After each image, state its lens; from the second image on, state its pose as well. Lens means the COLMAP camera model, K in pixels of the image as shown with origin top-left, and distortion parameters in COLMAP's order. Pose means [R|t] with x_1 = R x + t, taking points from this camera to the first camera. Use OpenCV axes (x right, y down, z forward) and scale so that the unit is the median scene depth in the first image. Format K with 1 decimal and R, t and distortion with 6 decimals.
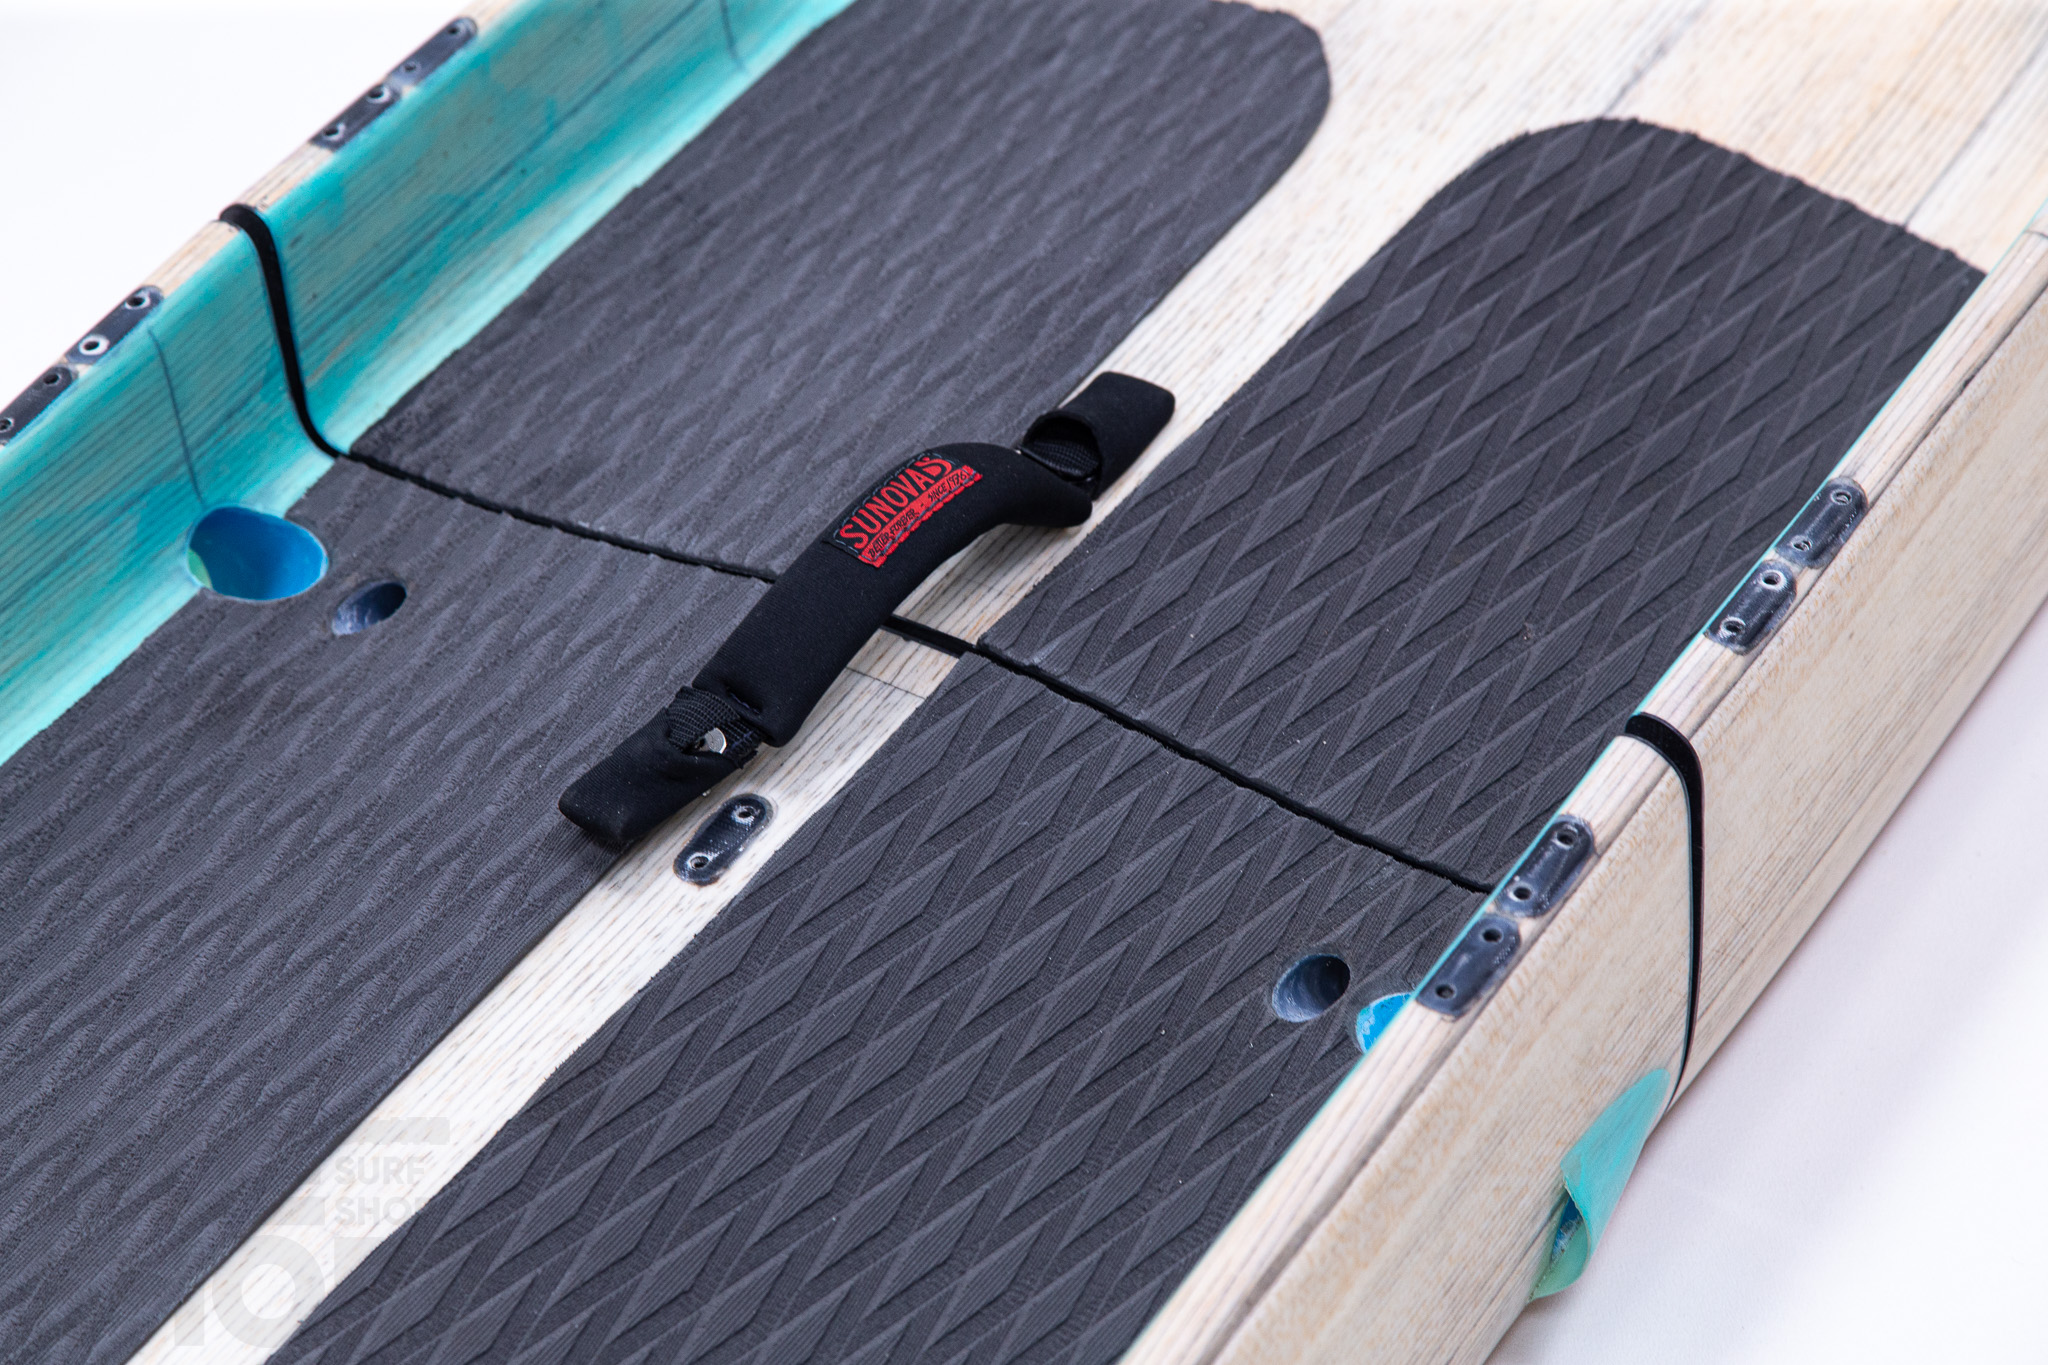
lens RADIAL K [[5710.4, 0, 1024.0], [0, 5710.4, 682.5], [0, 0, 1]] dist [0.067236, -0.577342]
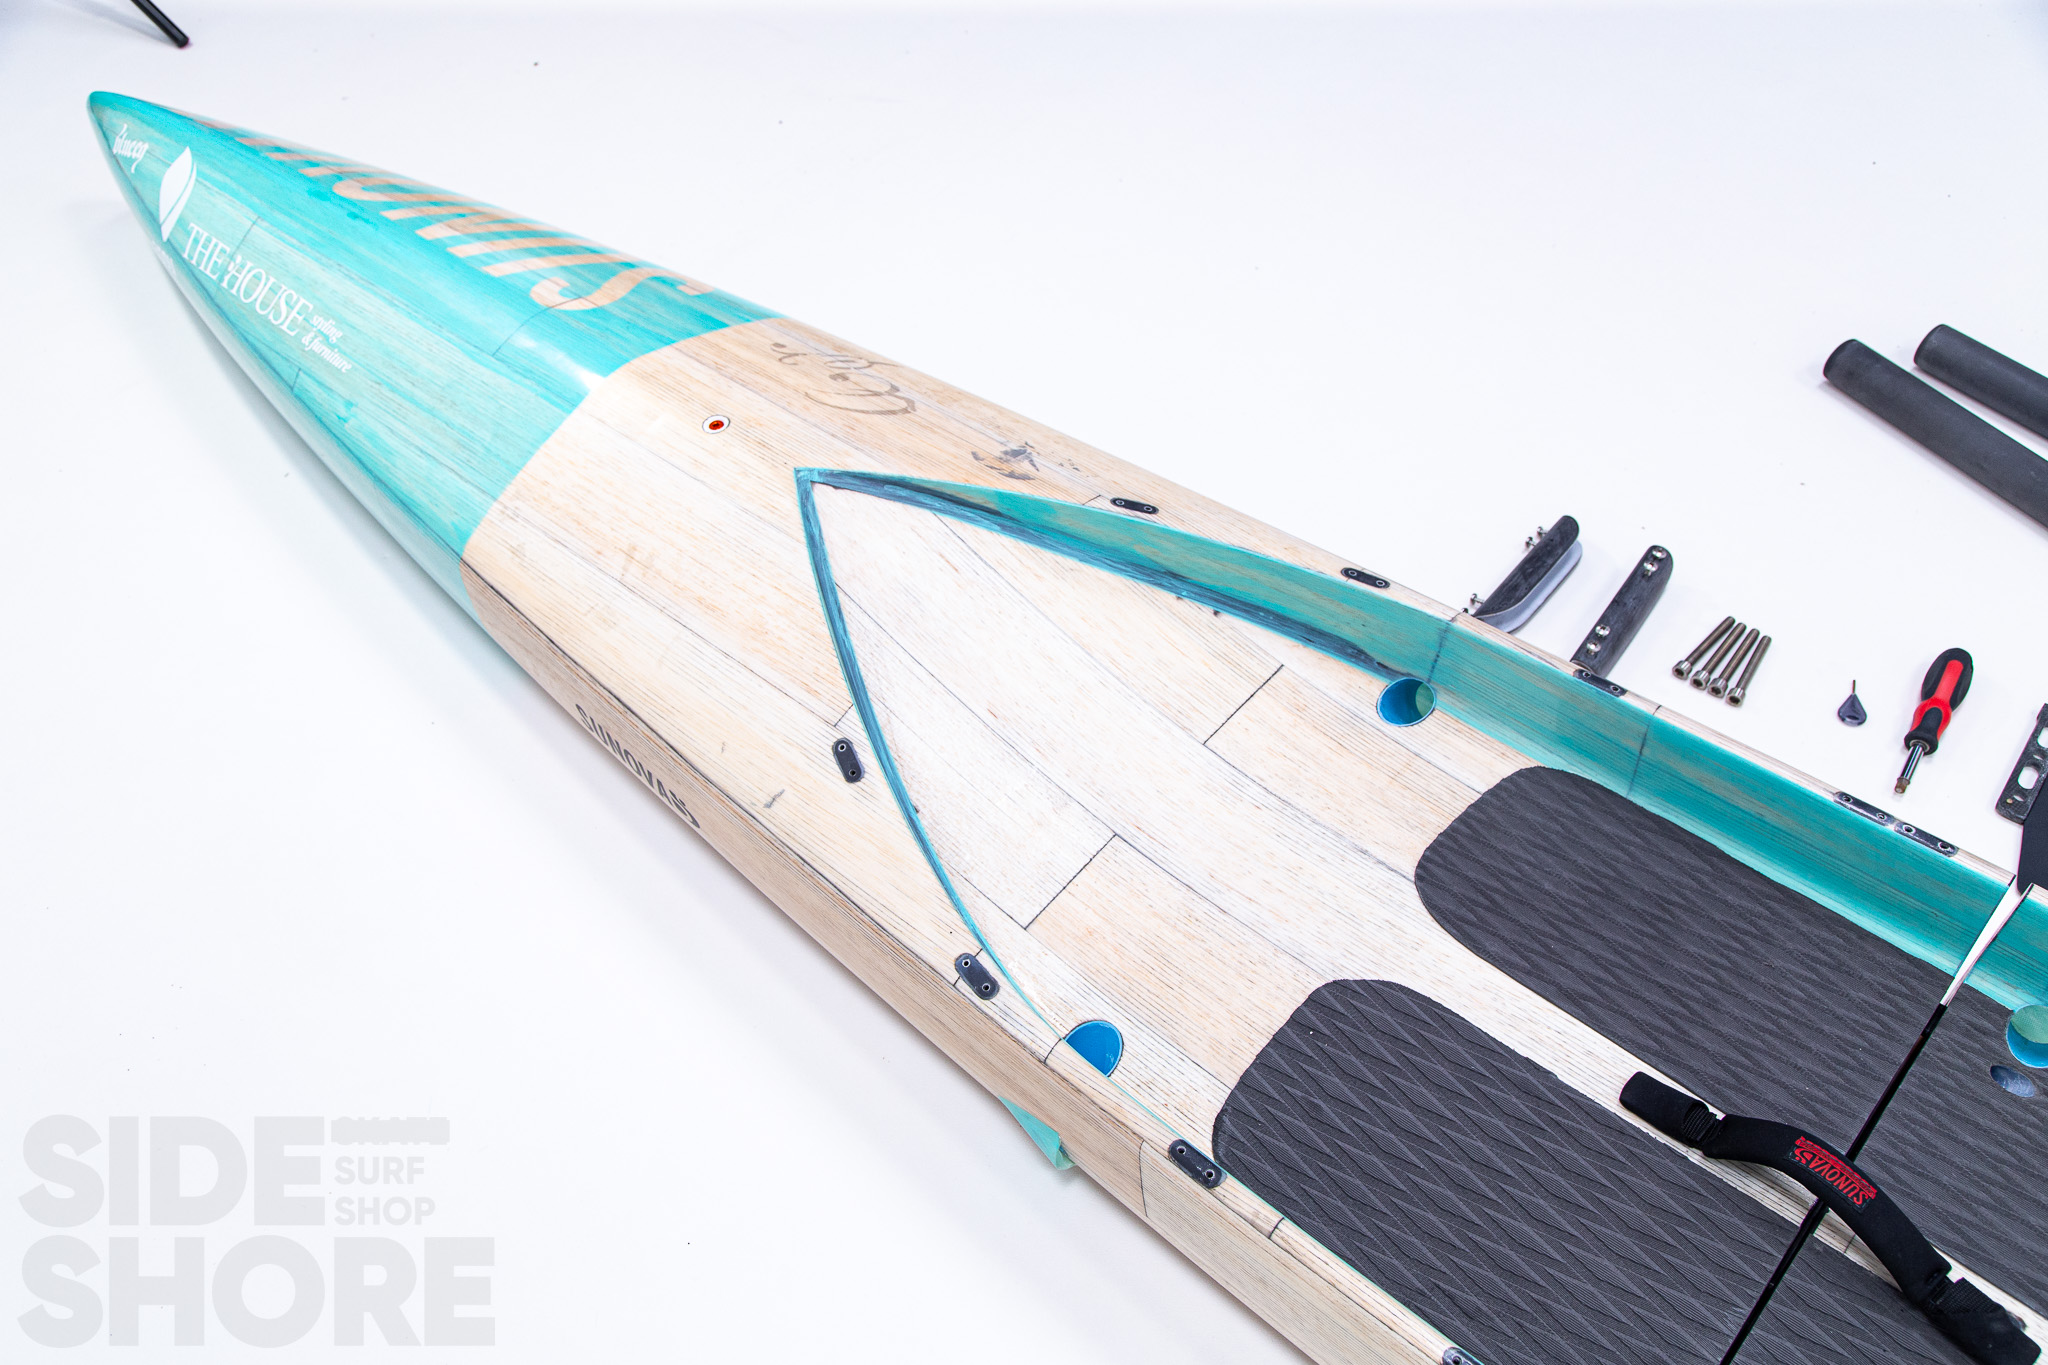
lens RADIAL K [[1688.2, 0, 1024.0], [0, 1688.2, 682.5], [0, 0, 1]] dist [0.010632, -0.008963]
pose [[0.159831, -0.713044, 0.682659, -0.354233], [0.713460, 0.561377, 0.419321, -0.587720], [-0.682223, 0.420029, 0.598454, 0.759221]]
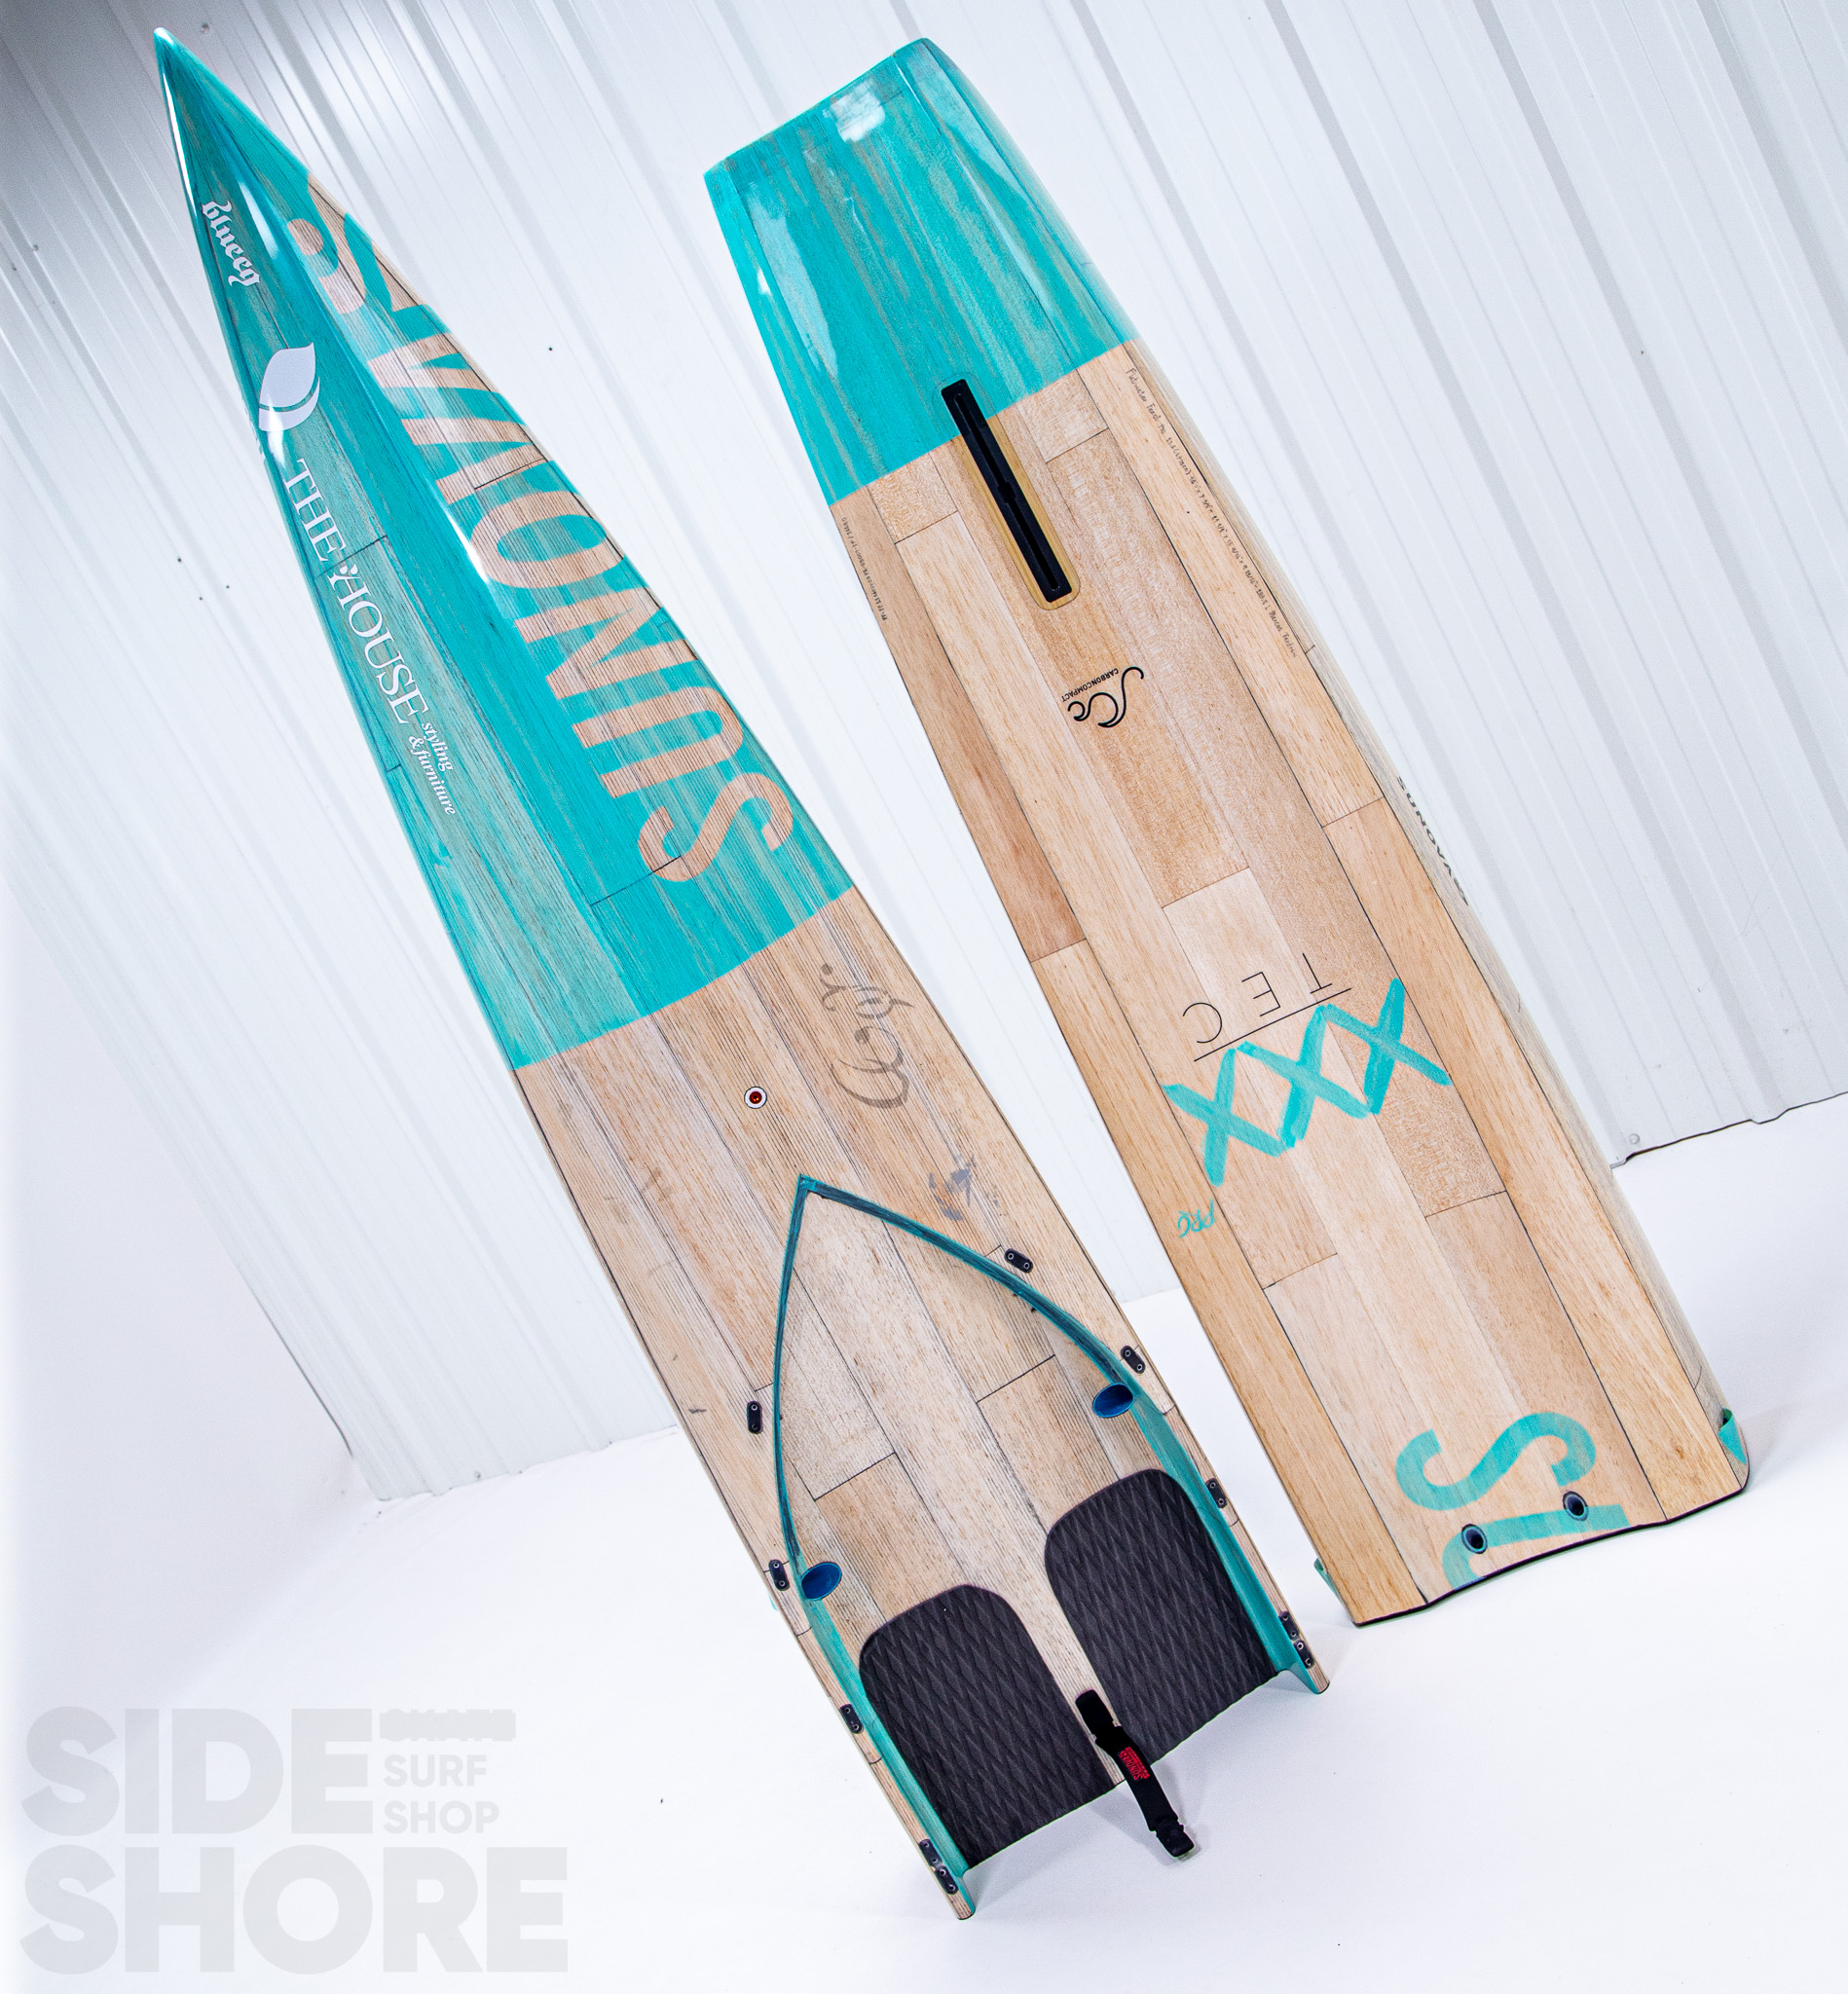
lens RADIAL K [[2182.1, 0, 927.1], [0, 2182.1, 973.7], [0, 0, 1]] dist [-0.071608, 0.084548]
pose [[0.463571, -0.883779, 0.063532, 0.323011], [0.367848, 0.257187, 0.893612, -1.589179], [-0.806095, -0.390882, 0.444321, 0.669189]]
